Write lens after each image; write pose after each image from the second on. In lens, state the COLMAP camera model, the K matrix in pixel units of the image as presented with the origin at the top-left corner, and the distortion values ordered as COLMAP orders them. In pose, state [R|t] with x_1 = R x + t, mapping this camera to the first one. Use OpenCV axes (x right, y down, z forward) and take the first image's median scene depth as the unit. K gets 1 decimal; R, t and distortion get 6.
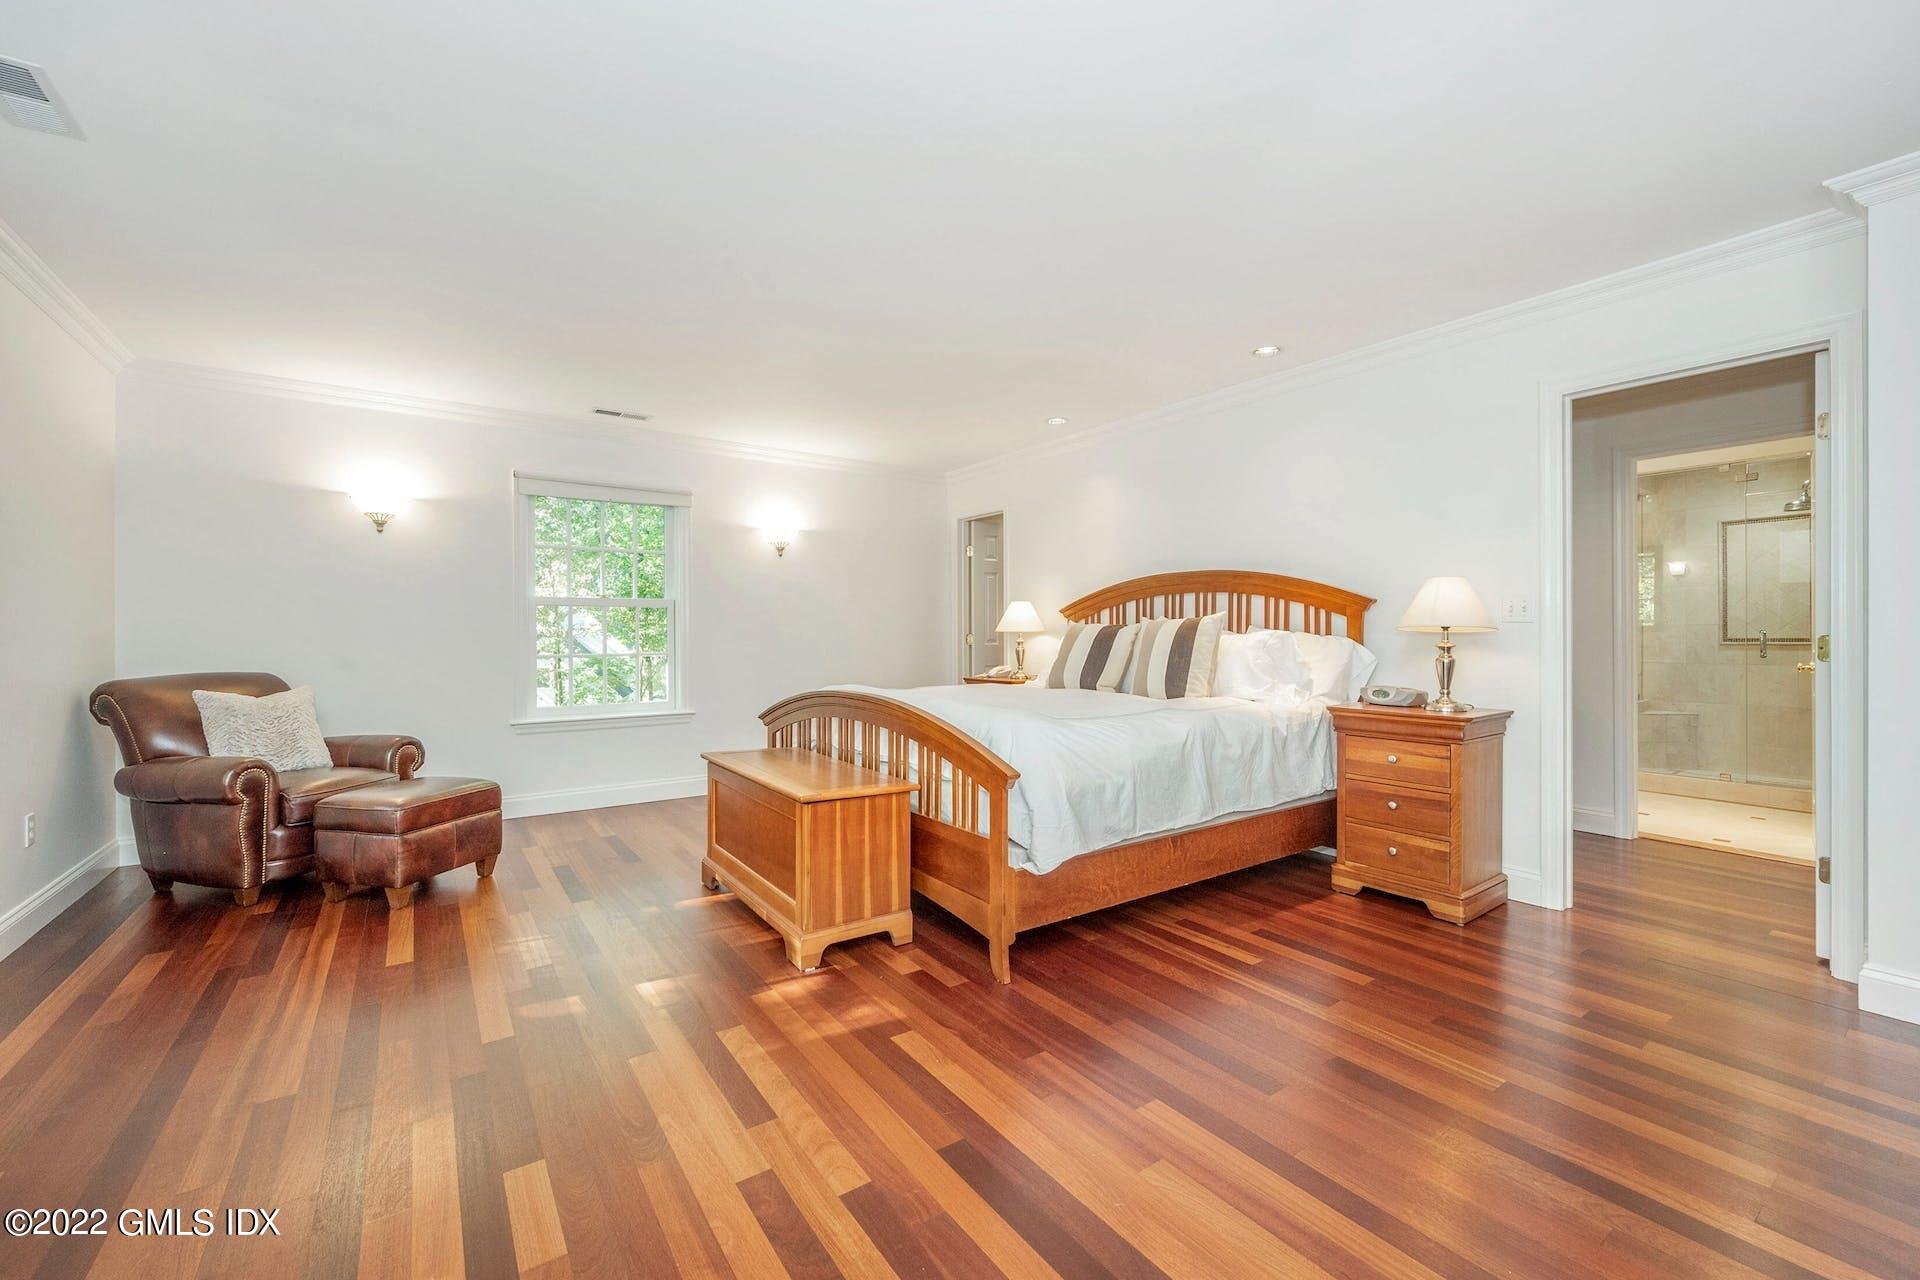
lens RADIAL K [[757.7, 0, 965.8], [0, 757.7, 633.0], [0, 0, 1]] dist [0.002047, 0.000227]
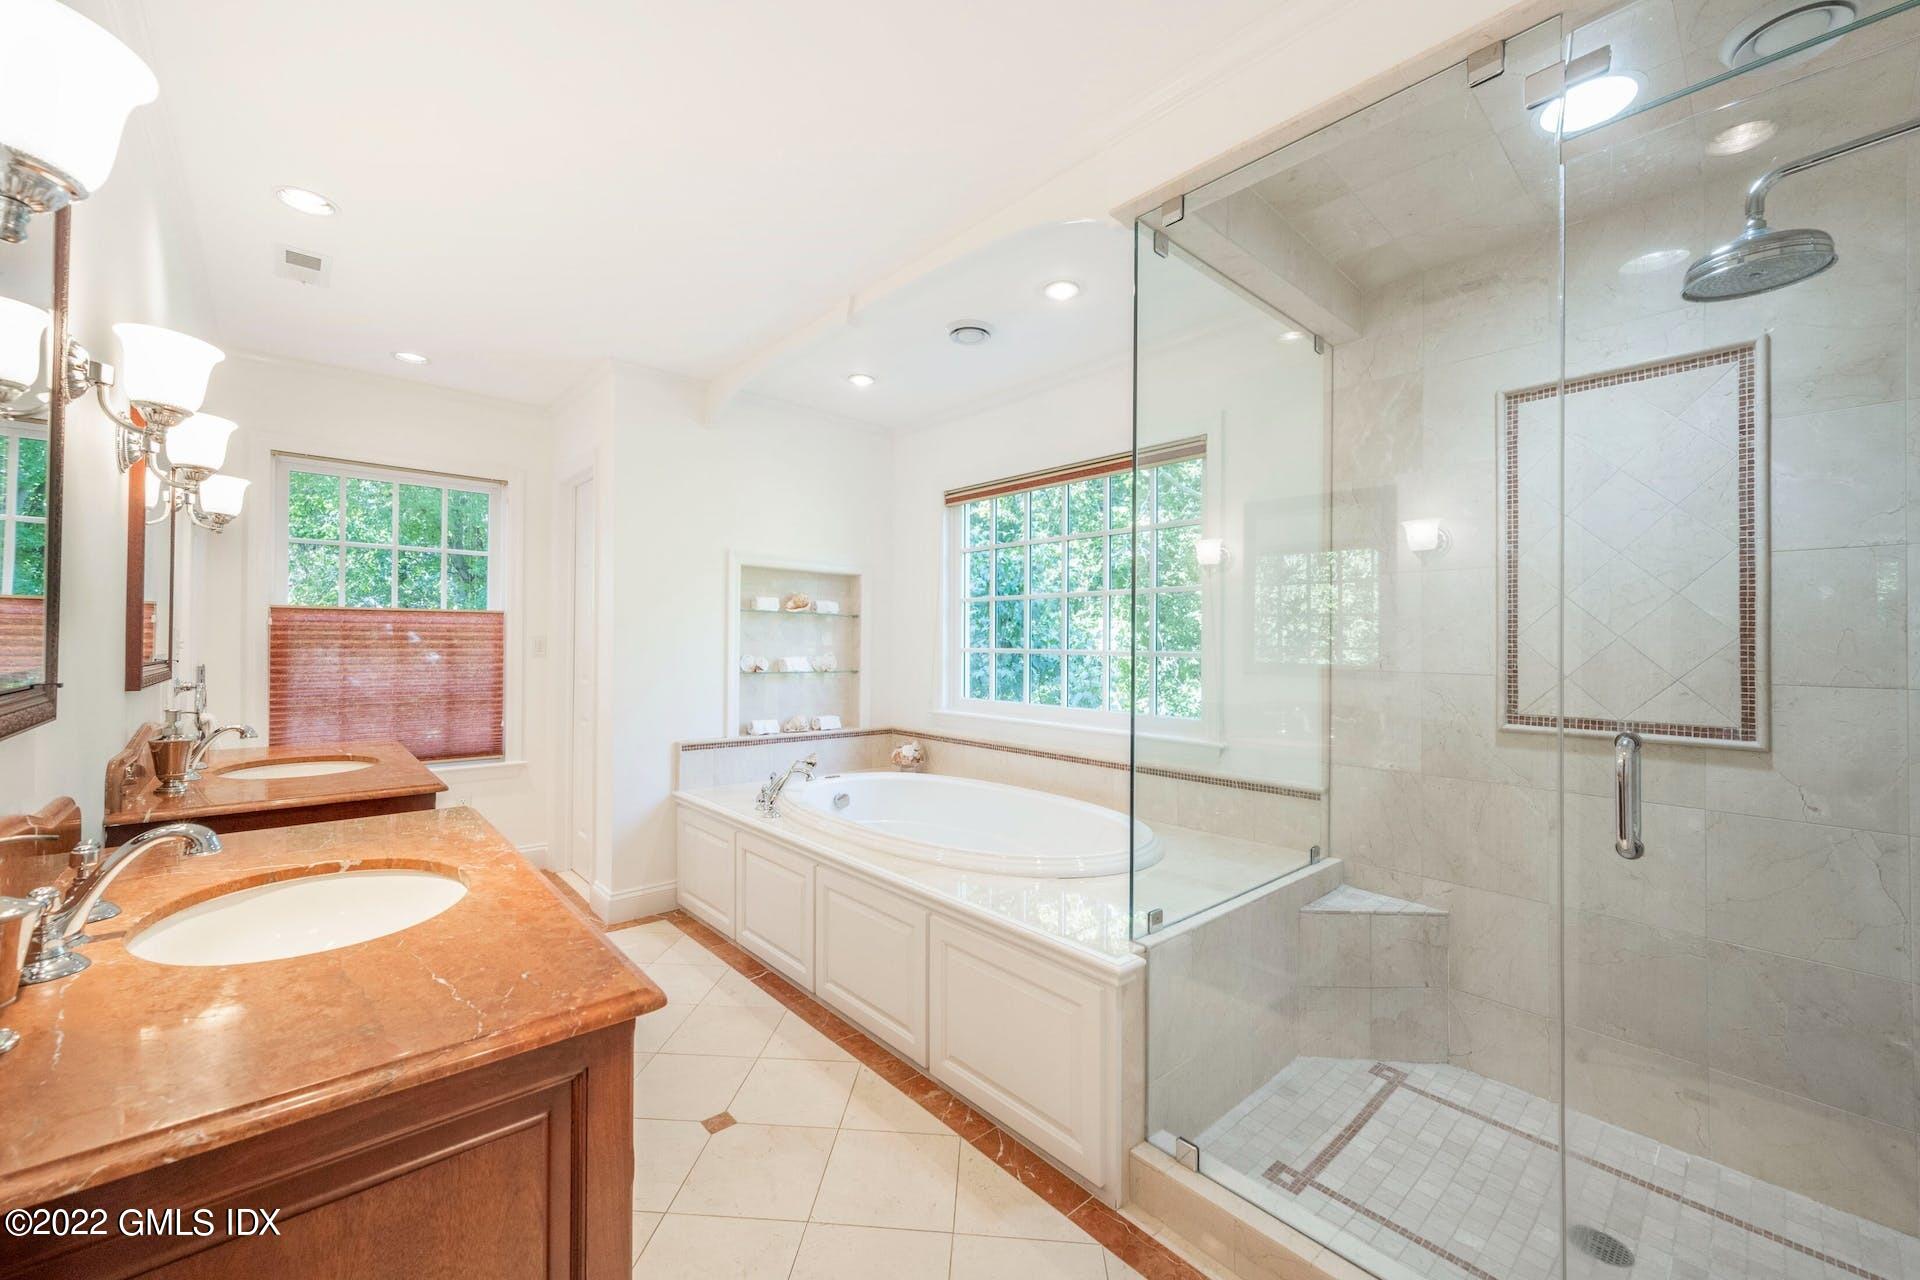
lens RADIAL K [[757.7, 0, 959.3], [0, 757.7, 639.3], [0, 0, 1]] dist [0.002047, 0.000227]
pose [[0.993401, 0.019088, 0.113095, 0.553218], [-0.017577, 0.999743, -0.014336, -0.015035], [-0.113340, 0.012254, 0.993481, 0.532316]]
